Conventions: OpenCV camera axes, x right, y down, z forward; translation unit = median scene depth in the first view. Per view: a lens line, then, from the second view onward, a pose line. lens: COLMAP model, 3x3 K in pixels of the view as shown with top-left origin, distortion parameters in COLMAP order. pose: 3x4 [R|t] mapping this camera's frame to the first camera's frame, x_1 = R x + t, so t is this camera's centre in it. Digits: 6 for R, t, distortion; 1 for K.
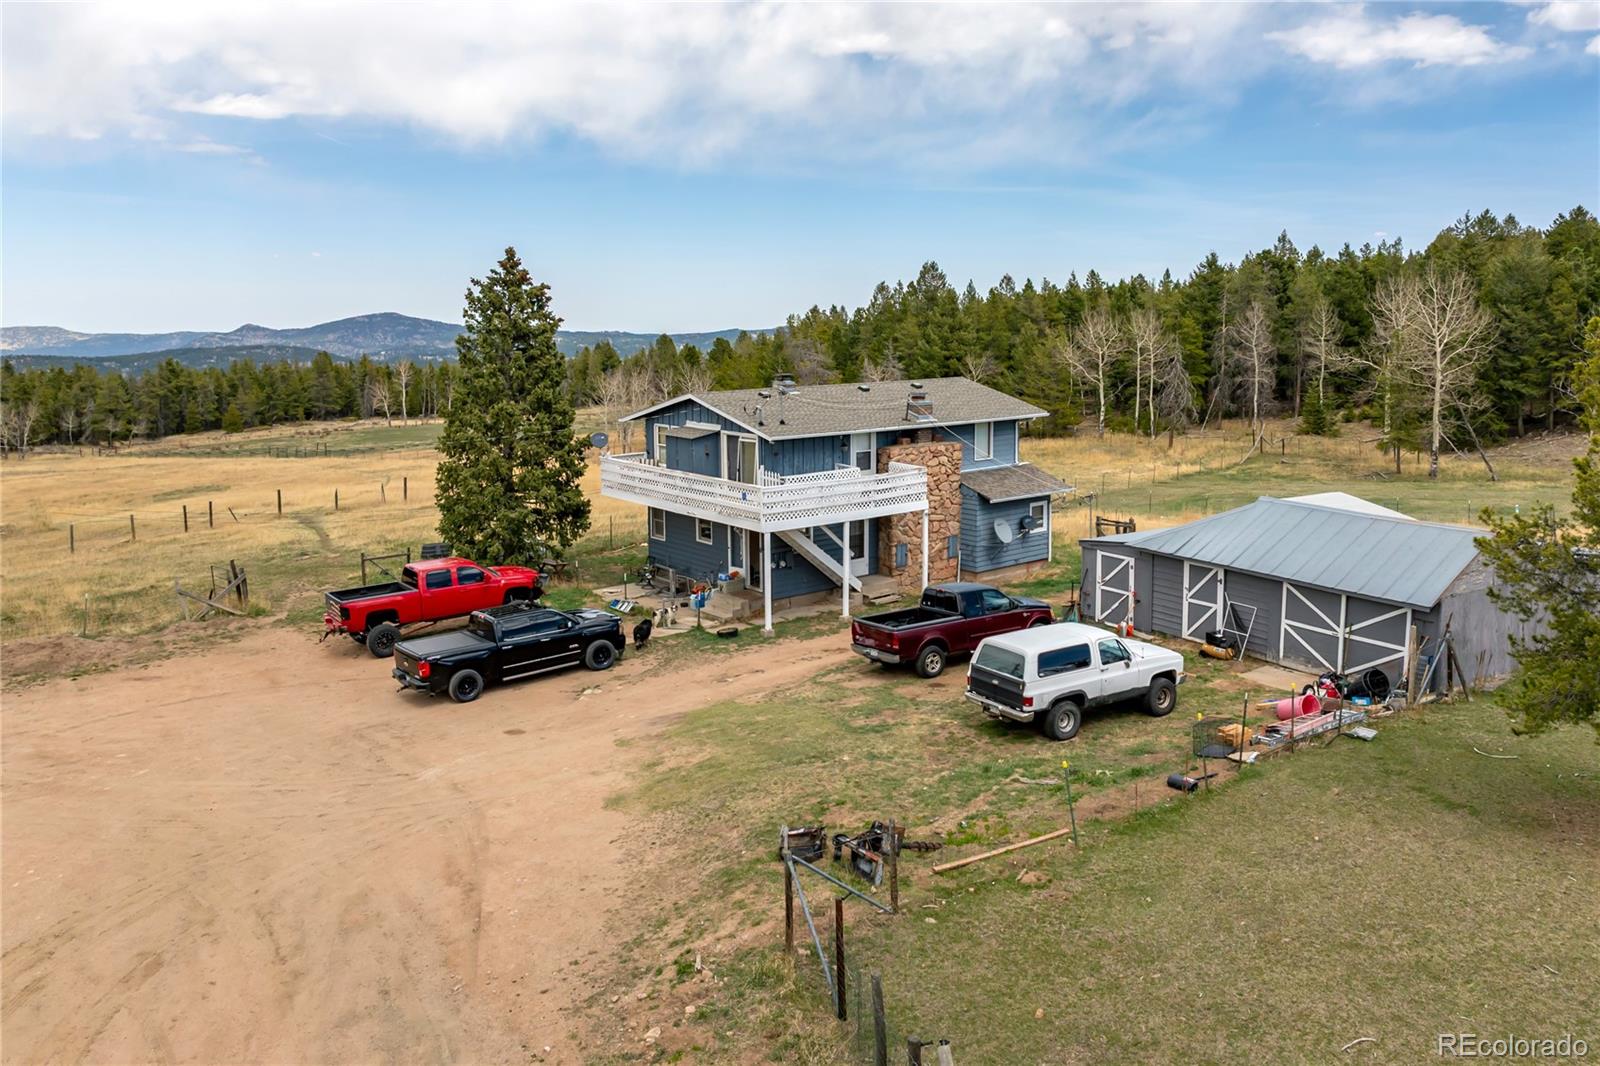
lens RADIAL K [[1223.7, 0, 870.9], [0, 1223.7, 480.6], [0, 0, 1]] dist [-0.024192, -0.007370]
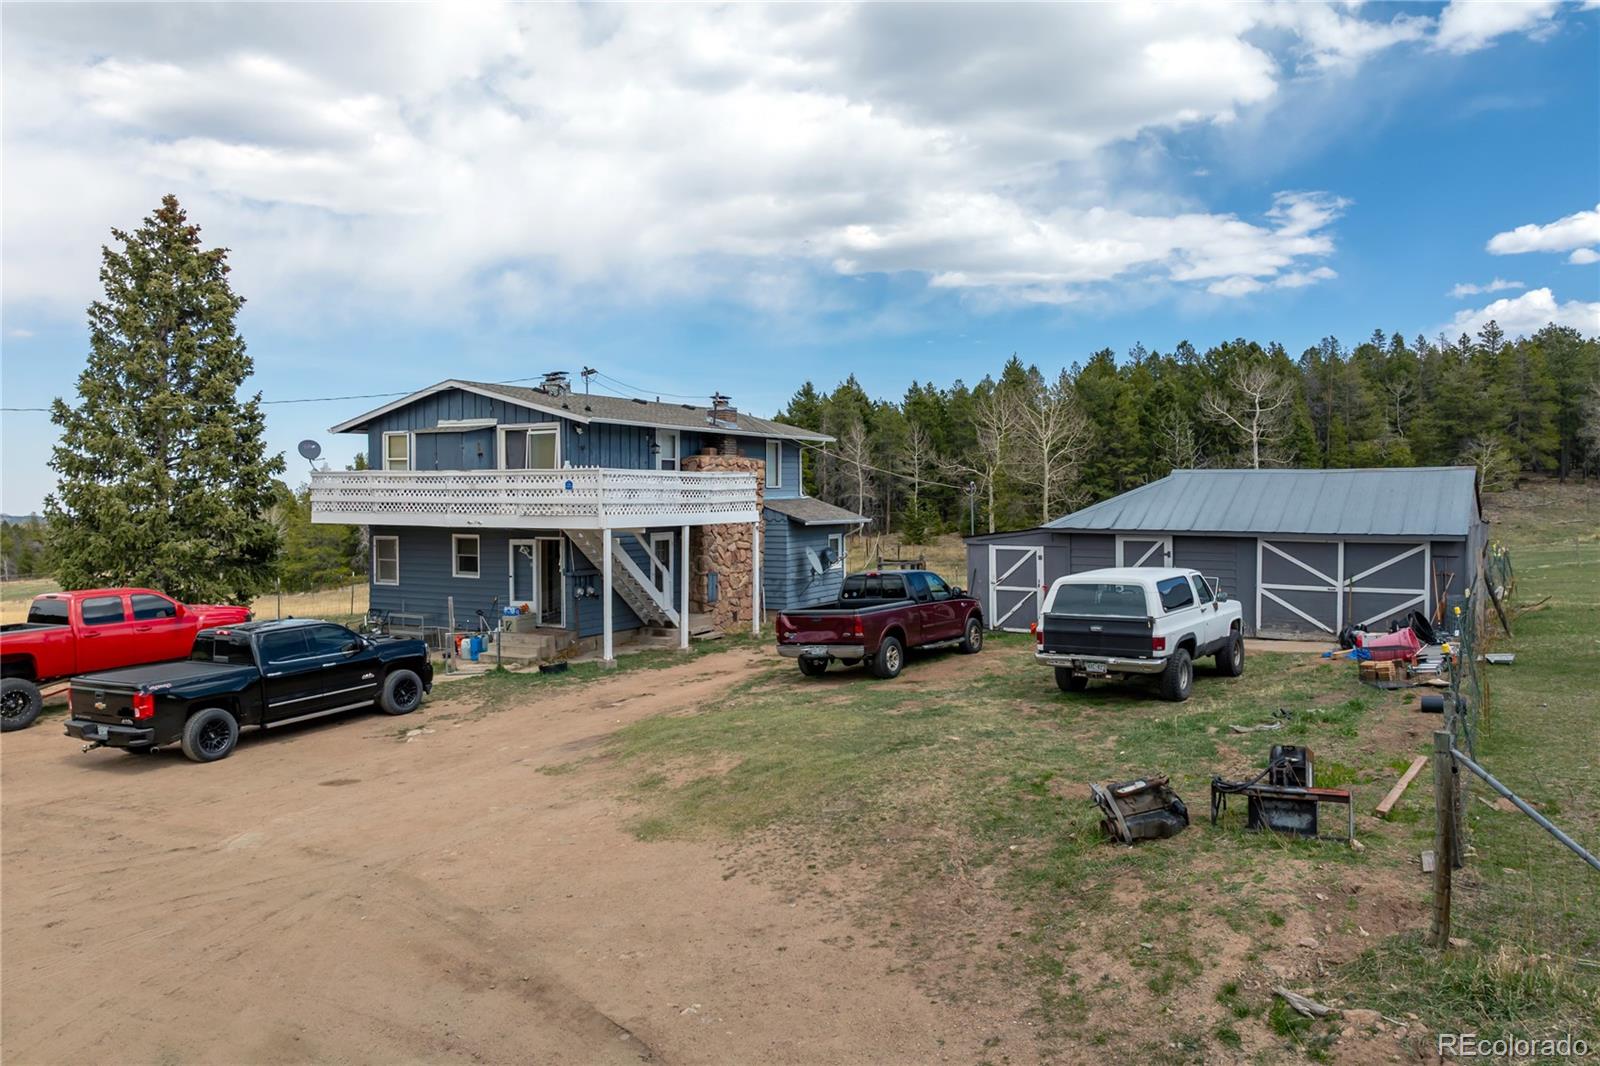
lens RADIAL K [[1123.7, 0, 797.4], [0, 1123.7, 536.3], [0, 0, 1]] dist [-0.033297, 0.019240]
pose [[0.934760, -0.015204, 0.354955, -0.225919], [0.053635, 0.993672, -0.098684, 0.124796], [-0.351209, 0.111284, 0.929660, 0.324384]]
